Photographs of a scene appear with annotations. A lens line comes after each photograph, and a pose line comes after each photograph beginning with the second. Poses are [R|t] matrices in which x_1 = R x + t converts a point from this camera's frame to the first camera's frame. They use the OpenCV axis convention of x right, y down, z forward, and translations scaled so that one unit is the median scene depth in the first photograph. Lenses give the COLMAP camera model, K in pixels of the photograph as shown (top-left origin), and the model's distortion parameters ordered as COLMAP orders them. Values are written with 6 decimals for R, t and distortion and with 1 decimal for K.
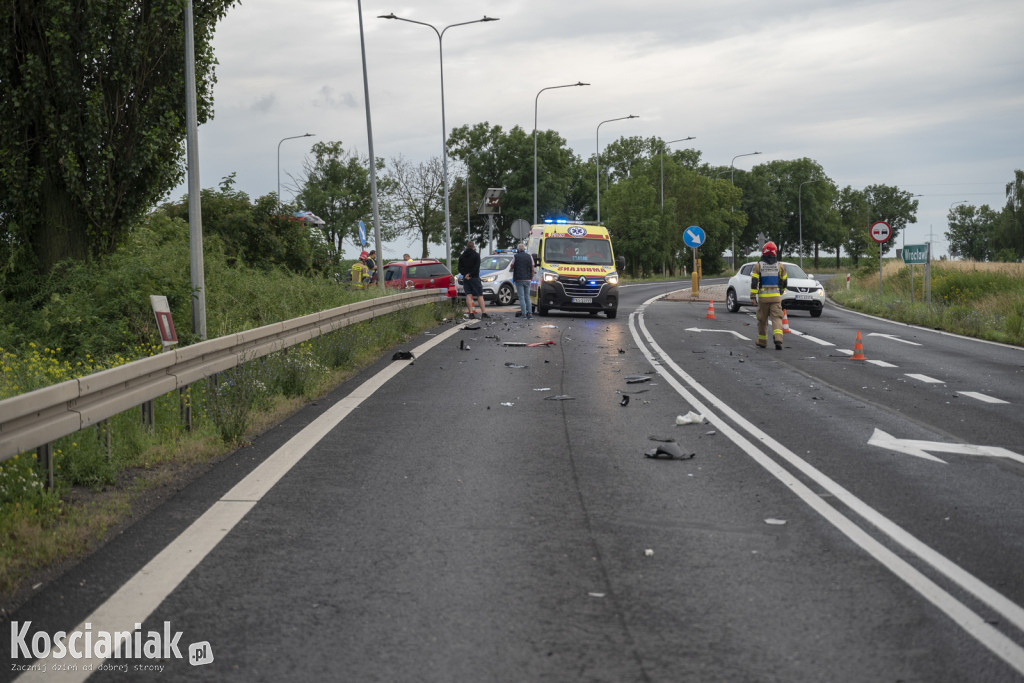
lens RADIAL K [[2286.4, 0, 512.0], [0, 2286.4, 341.5], [0, 0, 1]] dist [0.002544, -0.272173]
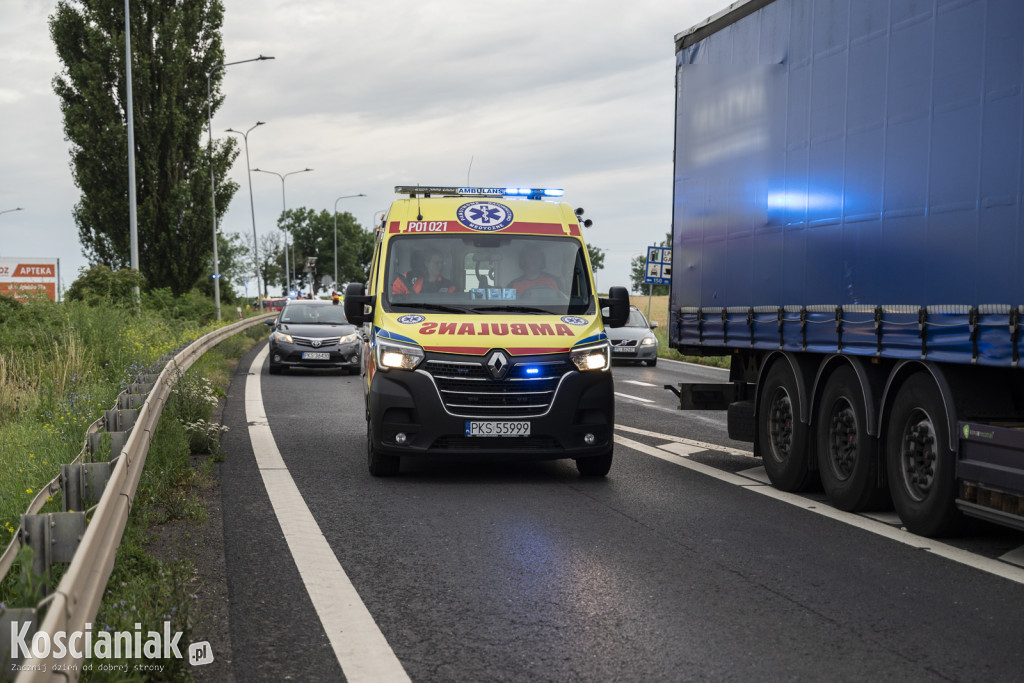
lens RADIAL K [[1813.4, 0, 512.0], [0, 1813.4, 341.5], [0, 0, 1]] dist [0.017465, -0.005375]
pose [[0.994564, -0.010492, 0.103601, 0.000130], [0.011572, 0.999885, -0.009832, 0.007634], [-0.103485, 0.010977, 0.994570, -0.223981]]
